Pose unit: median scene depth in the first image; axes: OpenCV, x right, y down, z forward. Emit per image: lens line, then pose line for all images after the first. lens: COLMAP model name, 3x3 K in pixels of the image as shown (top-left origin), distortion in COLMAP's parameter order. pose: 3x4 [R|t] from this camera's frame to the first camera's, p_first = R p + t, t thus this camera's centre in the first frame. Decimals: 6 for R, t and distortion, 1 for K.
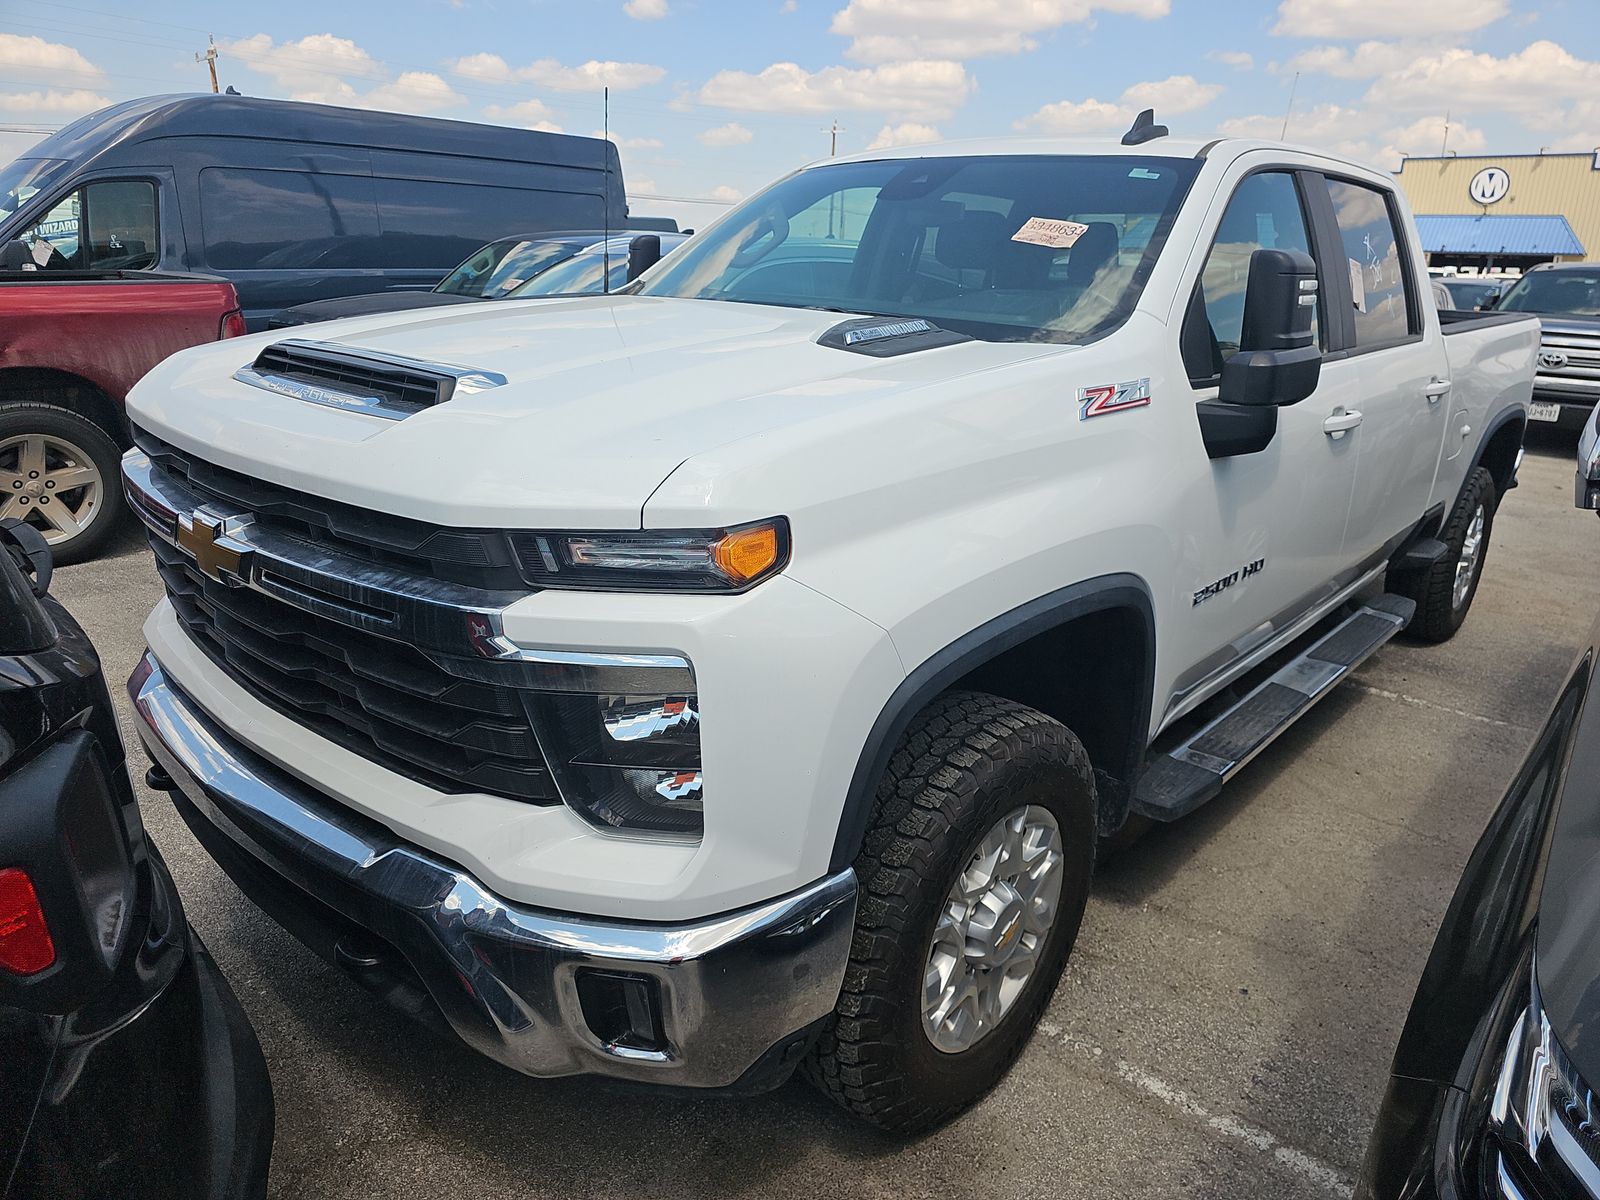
lens RADIAL K [[1105.4, 0, 811.4], [0, 1105.4, 596.1], [0, 0, 1]] dist [0.013045, -0.023773]
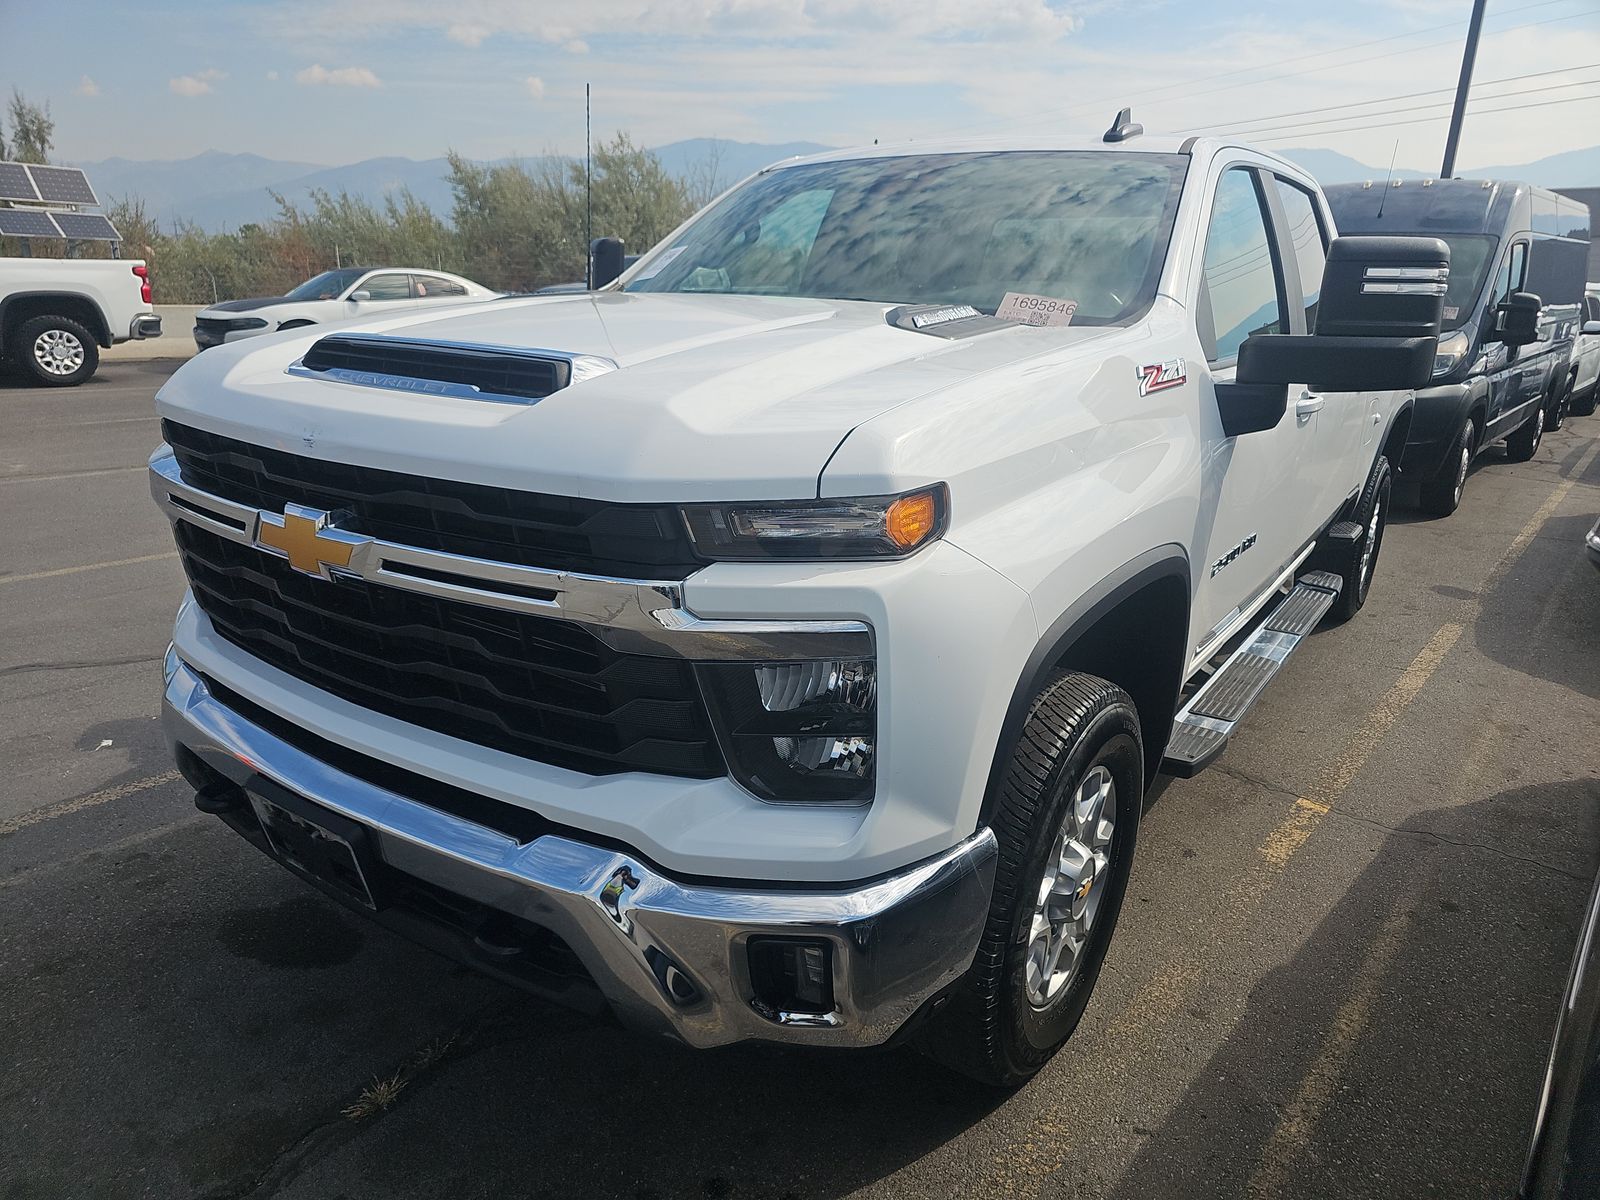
lens RADIAL K [[1105.4, 0, 785.3], [0, 1105.4, 622.6], [0, 0, 1]] dist [0.013045, -0.023773]
pose [[0.993605, -0.040842, 0.105269, -0.242093], [0.040017, 0.999150, 0.009944, 0.035299], [-0.105586, -0.005668, 0.994394, -0.007229]]
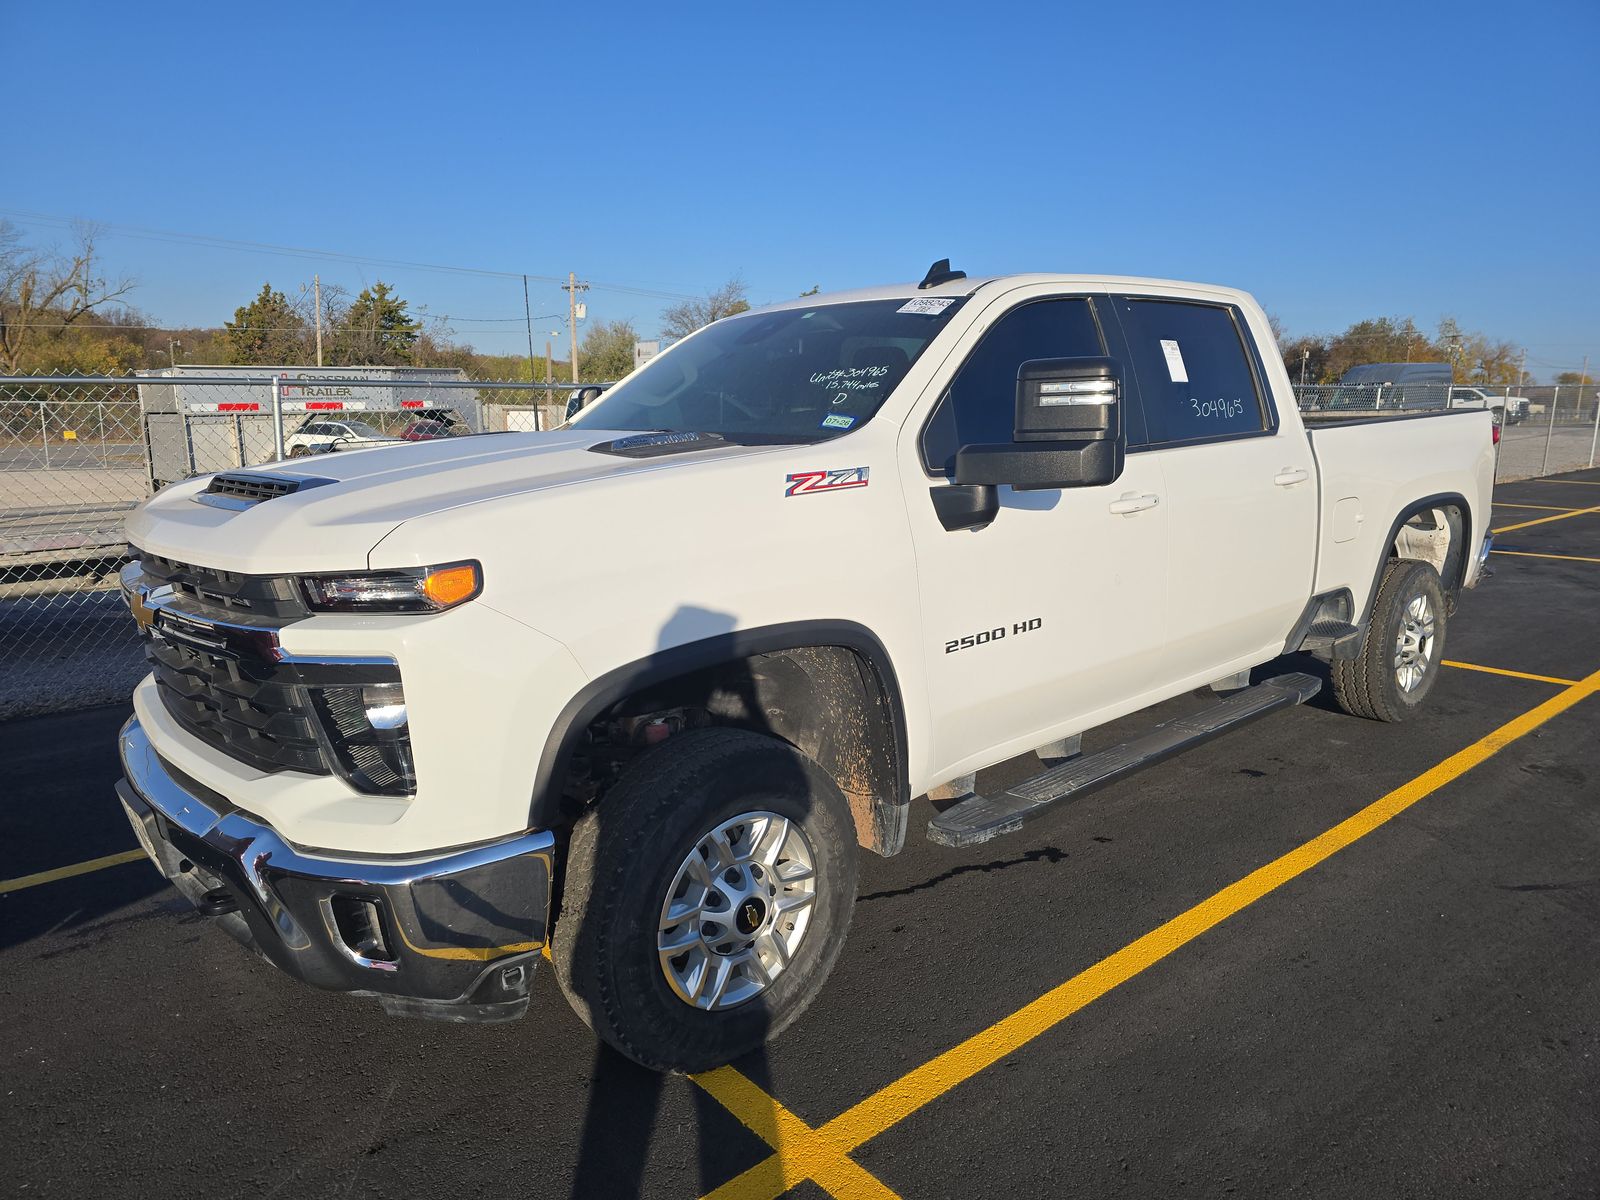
lens RADIAL K [[1111.2, 0, 810.6], [0, 1111.2, 598.3], [0, 0, 1]] dist [0.024871, 0.004408]
pose [[0.992193, -0.036386, -0.119286, 0.489501], [0.020802, 0.991377, -0.129378, 0.146492], [0.122965, 0.125887, 0.984394, -0.302300]]
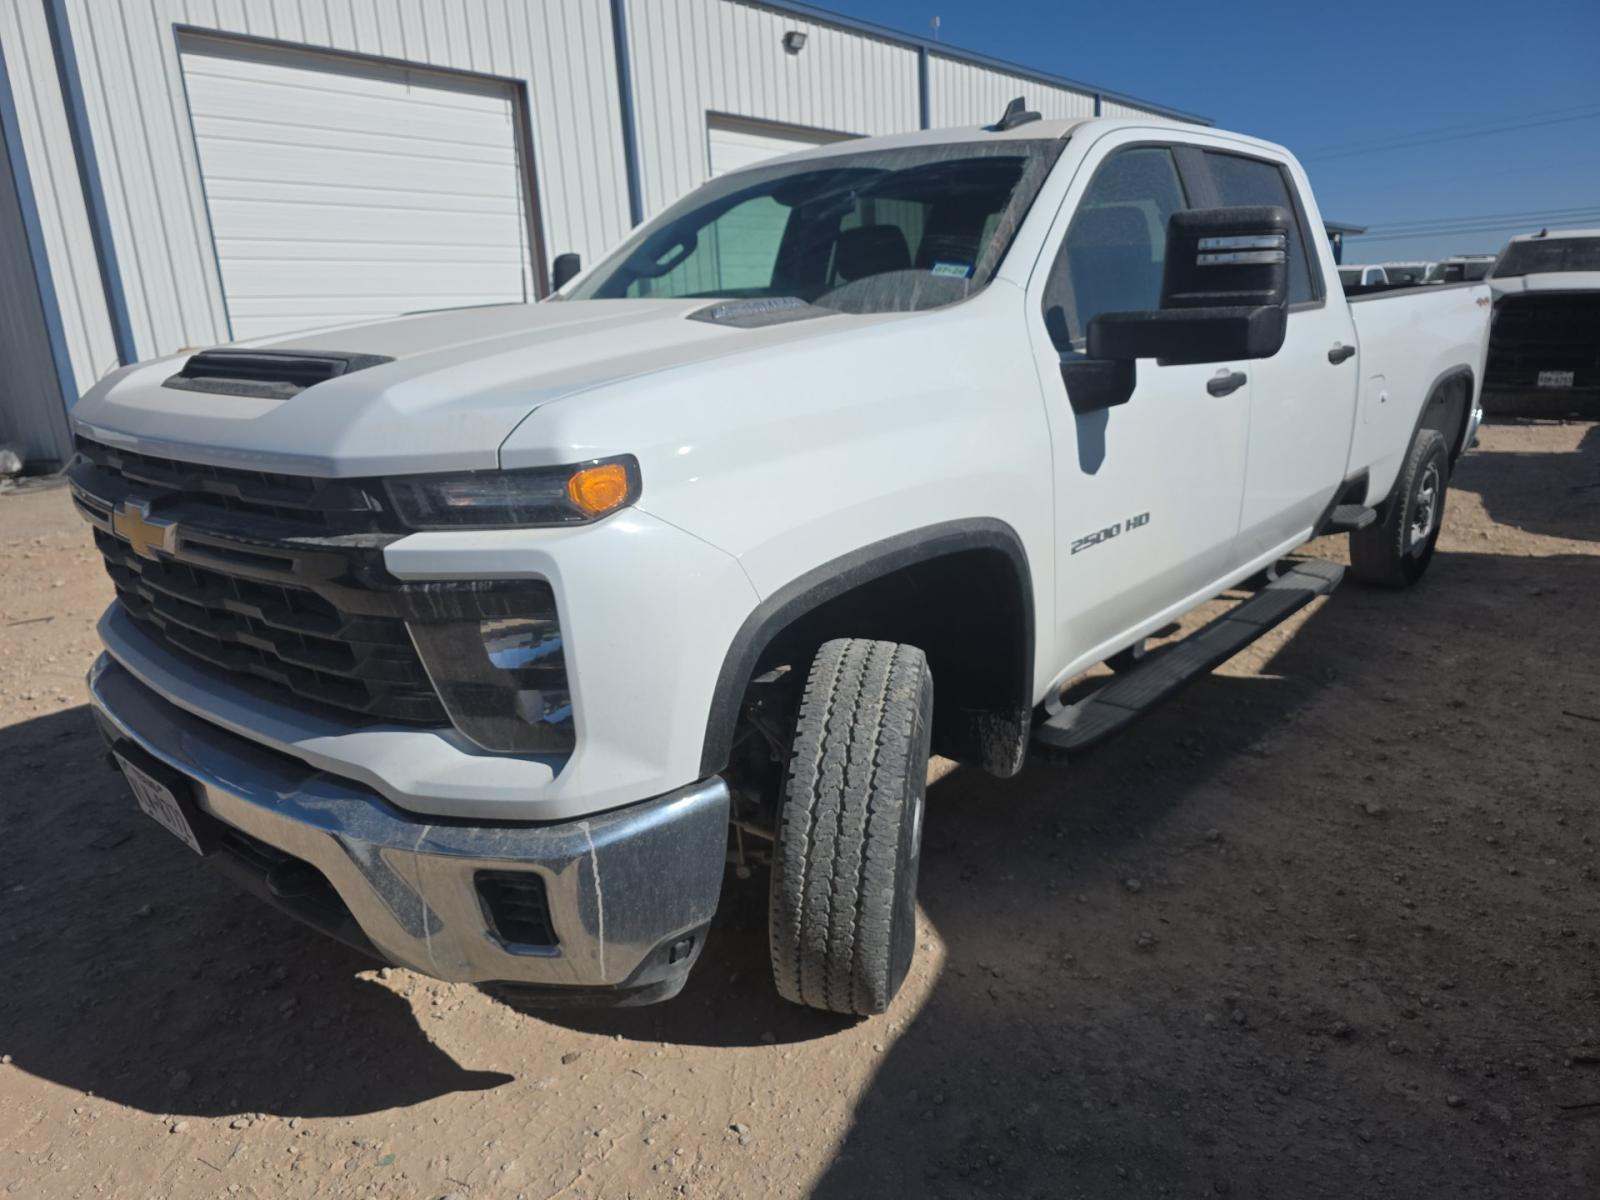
lens RADIAL K [[1118.1, 0, 794.8], [0, 1118.1, 621.2], [0, 0, 1]] dist [0.030987, -0.017707]
pose [[0.998394, -0.055284, -0.012407, 0.125351], [0.055110, 0.998383, -0.013954, 0.104789], [0.013158, 0.013248, 0.999826, -0.115602]]
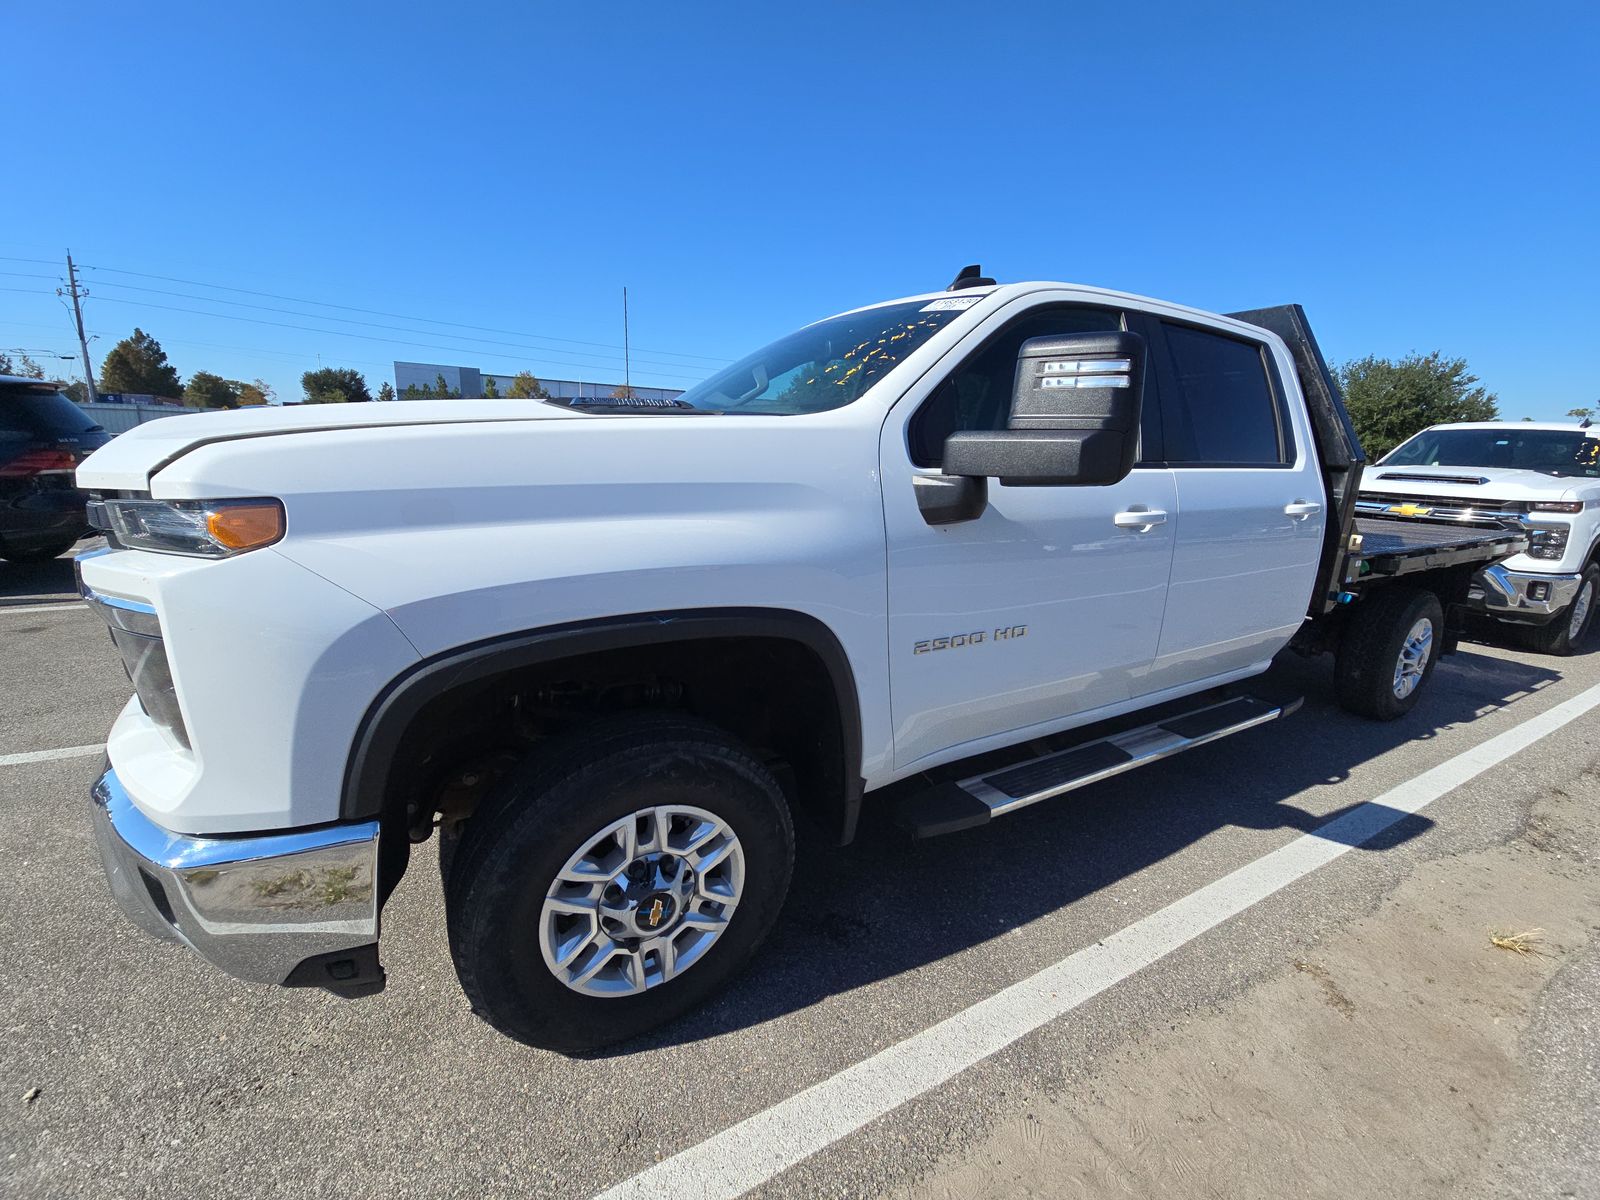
lens RADIAL K [[680.2, 0, 802.6], [0, 680.2, 621.2], [0, 0, 1]] dist [0.005257, 0.000320]
pose [[0.956256, 0.075219, -0.282696, 0.614824], [-0.094945, 0.993865, -0.056718, 0.037657], [0.276696, 0.081078, 0.957531, 0.407604]]
